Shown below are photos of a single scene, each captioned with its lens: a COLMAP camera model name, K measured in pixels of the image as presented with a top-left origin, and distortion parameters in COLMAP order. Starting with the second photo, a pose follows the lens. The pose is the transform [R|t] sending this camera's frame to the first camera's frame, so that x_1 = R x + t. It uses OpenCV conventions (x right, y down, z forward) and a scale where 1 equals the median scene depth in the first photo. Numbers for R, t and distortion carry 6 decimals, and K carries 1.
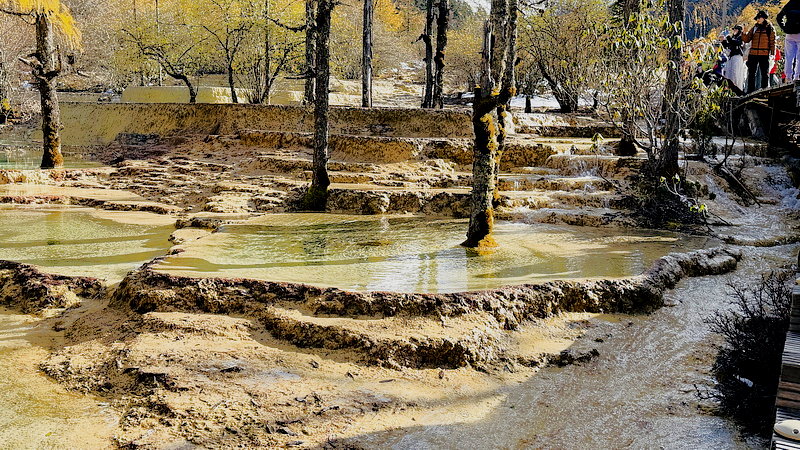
lens RADIAL K [[740.0, 0, 402.9], [0, 740.0, 224.0], [0, 0, 1]] dist [0.075467, 0.000000]
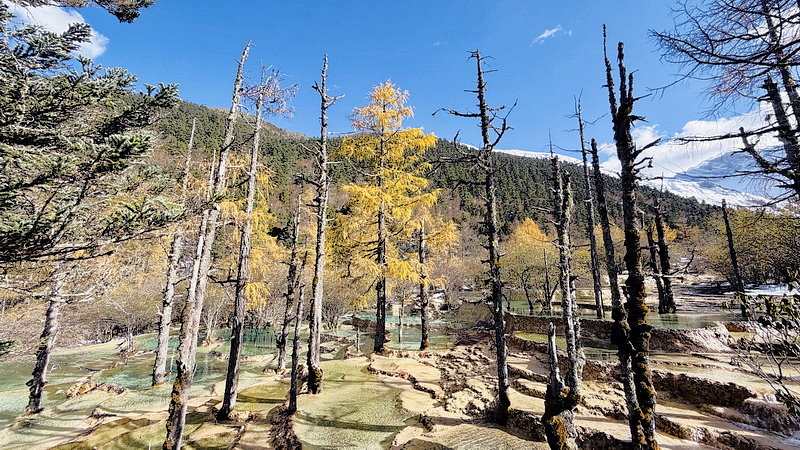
lens RADIAL K [[321.2, 0, 399.5], [0, 321.2, 224.6], [0, 0, 1]] dist [-0.001473, 0.001084]
pose [[0.722012, -0.164922, -0.671937, 0.259171], [-0.063844, 0.951150, -0.302055, -0.215885], [0.688928, 0.260987, 0.676213, 0.389181]]
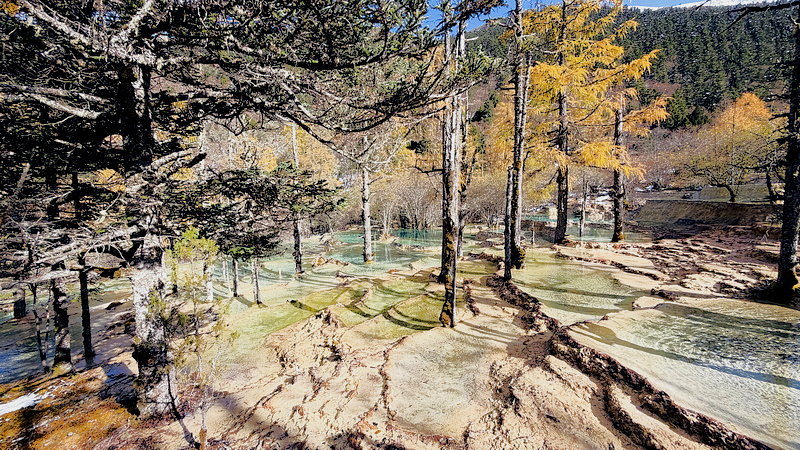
lens RADIAL K [[321.2, 0, 397.9], [0, 321.2, 225.0], [0, 0, 1]] dist [-0.001473, 0.001084]
pose [[0.392319, 0.029255, -0.919364, 0.149919], [-0.085230, 0.996350, -0.004666, -0.107291], [0.915872, 0.080187, 0.393380, 0.198180]]
